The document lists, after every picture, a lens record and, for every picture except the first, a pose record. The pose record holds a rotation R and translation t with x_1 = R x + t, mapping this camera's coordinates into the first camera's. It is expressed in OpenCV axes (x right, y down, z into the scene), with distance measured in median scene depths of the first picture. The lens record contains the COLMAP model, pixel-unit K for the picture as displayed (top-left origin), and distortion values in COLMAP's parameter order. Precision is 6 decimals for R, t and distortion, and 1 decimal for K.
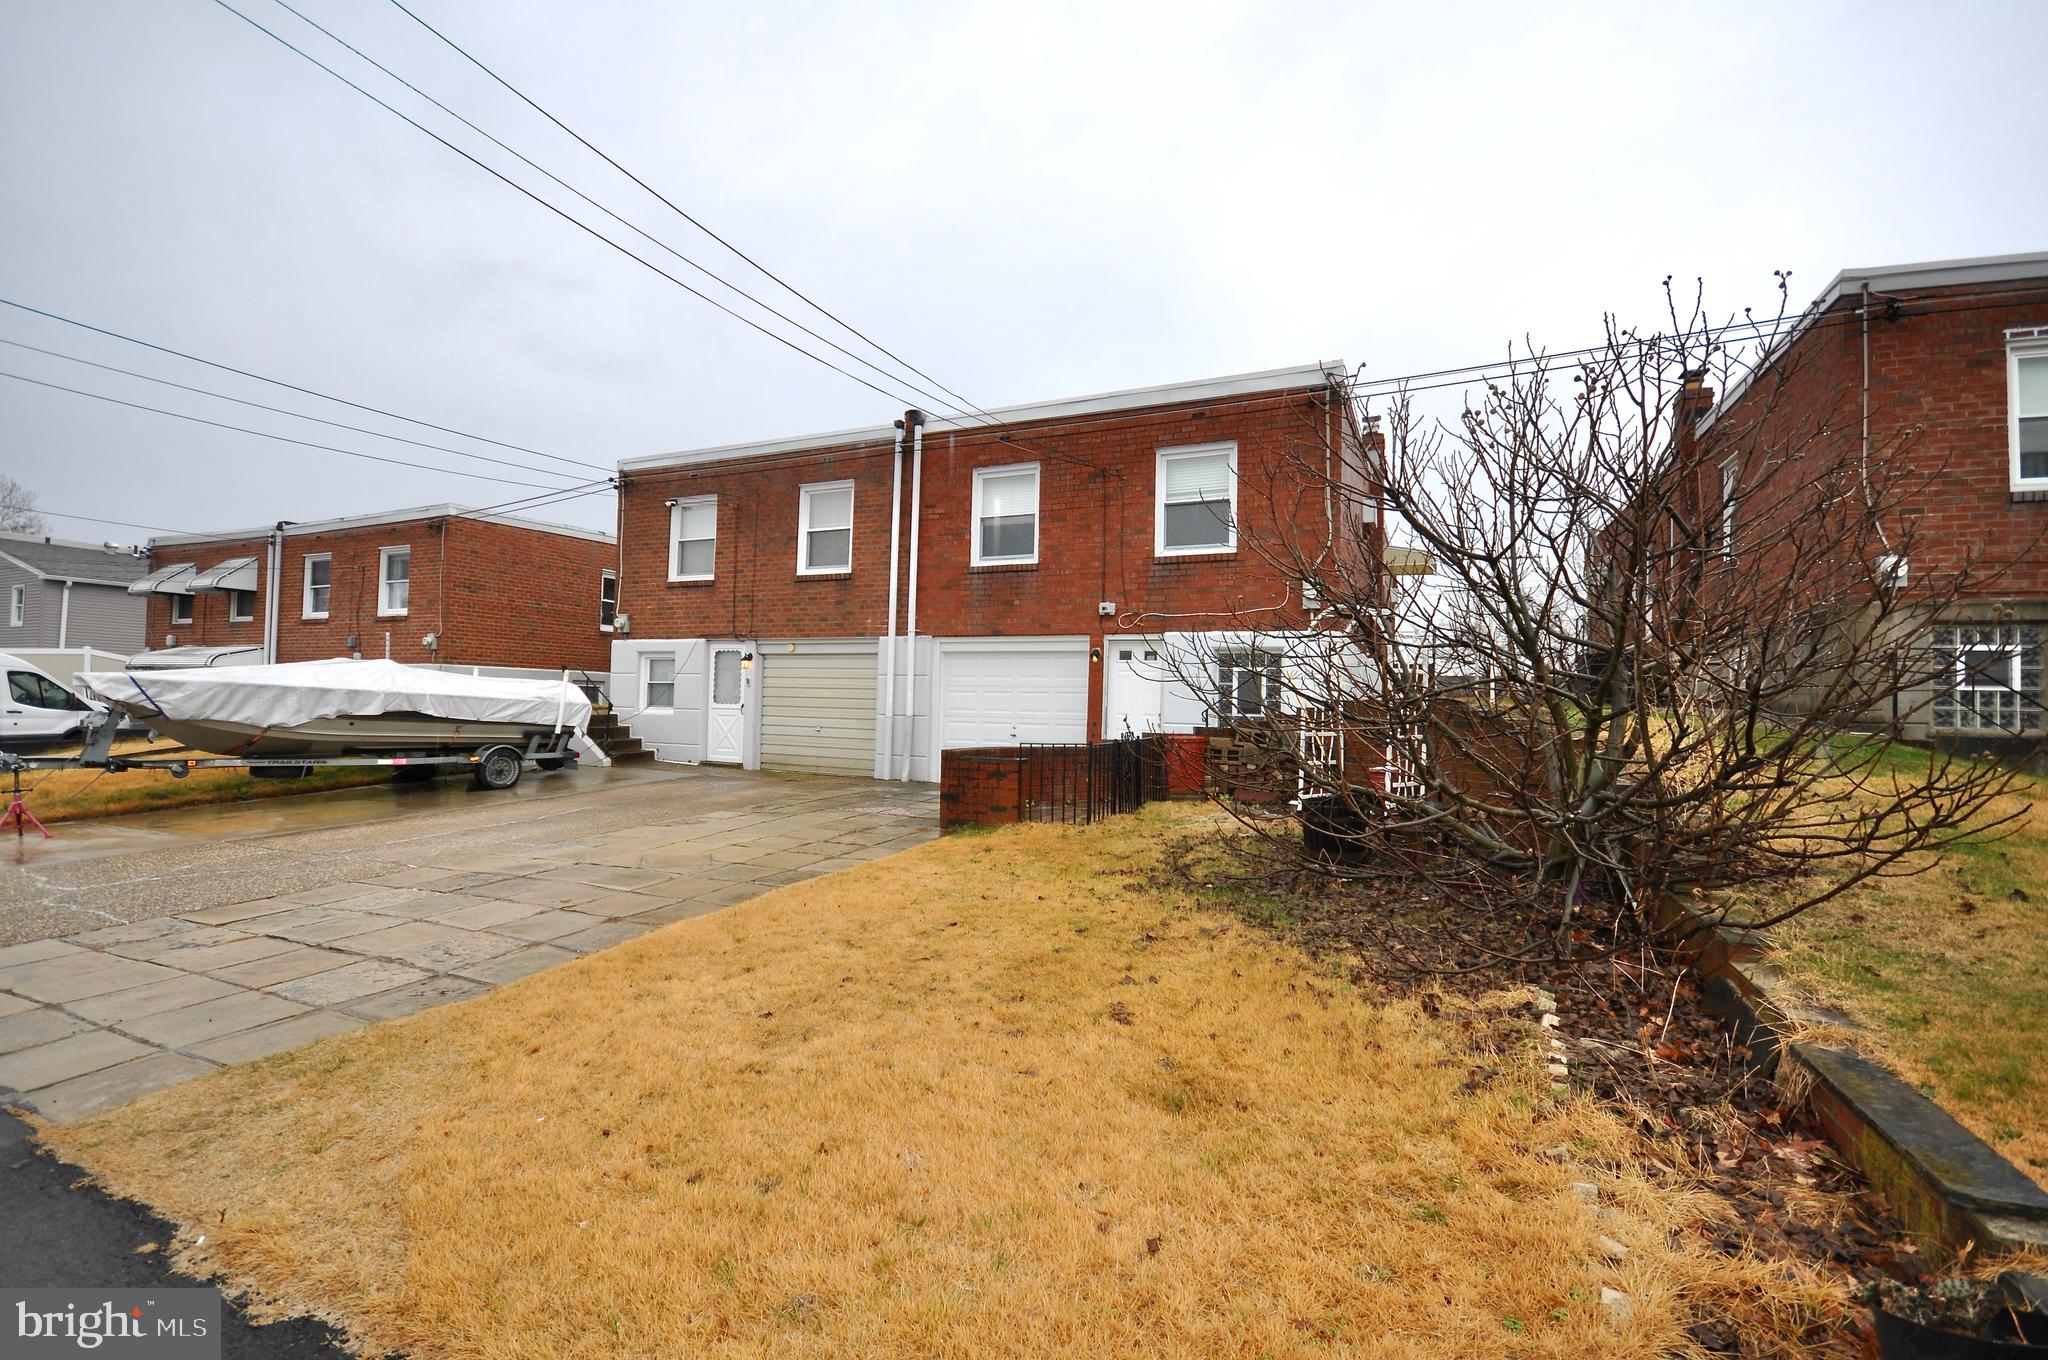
lens RADIAL K [[886.0, 0, 1022.4], [0, 886.0, 661.7], [0, 0, 1]] dist [-0.004497, -0.000698]
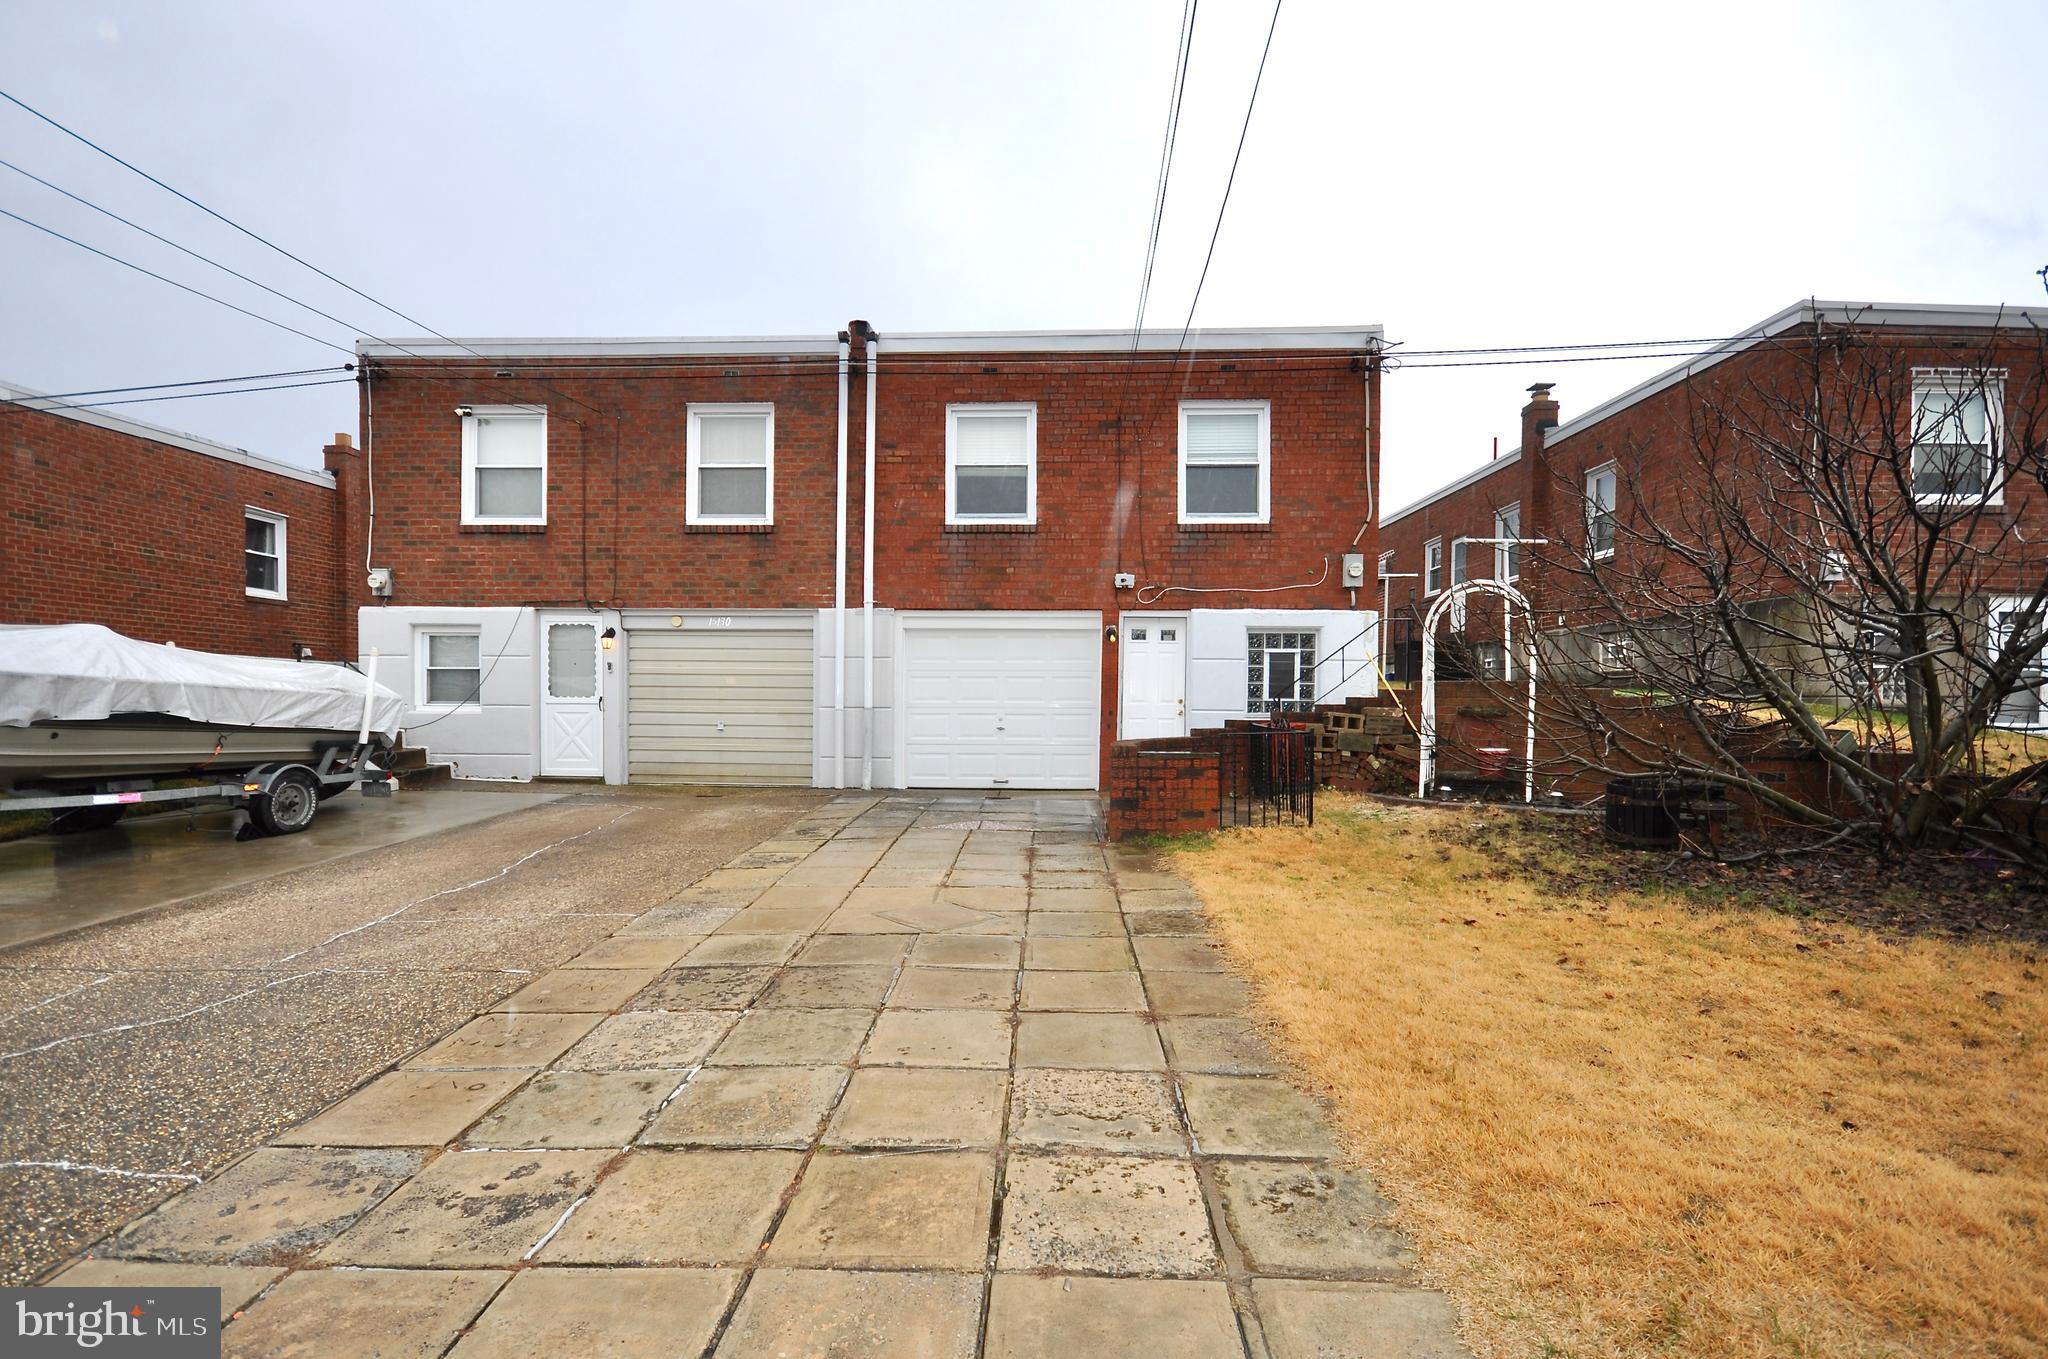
lens RADIAL K [[936.1, 0, 1026.9], [0, 936.1, 696.7], [0, 0, 1]] dist [0.004401, -0.004889]
pose [[0.925985, -0.013042, 0.377335, -0.315122], [-0.004627, 0.998936, 0.045883, 0.011511], [-0.377532, -0.044233, 0.924940, 0.163300]]
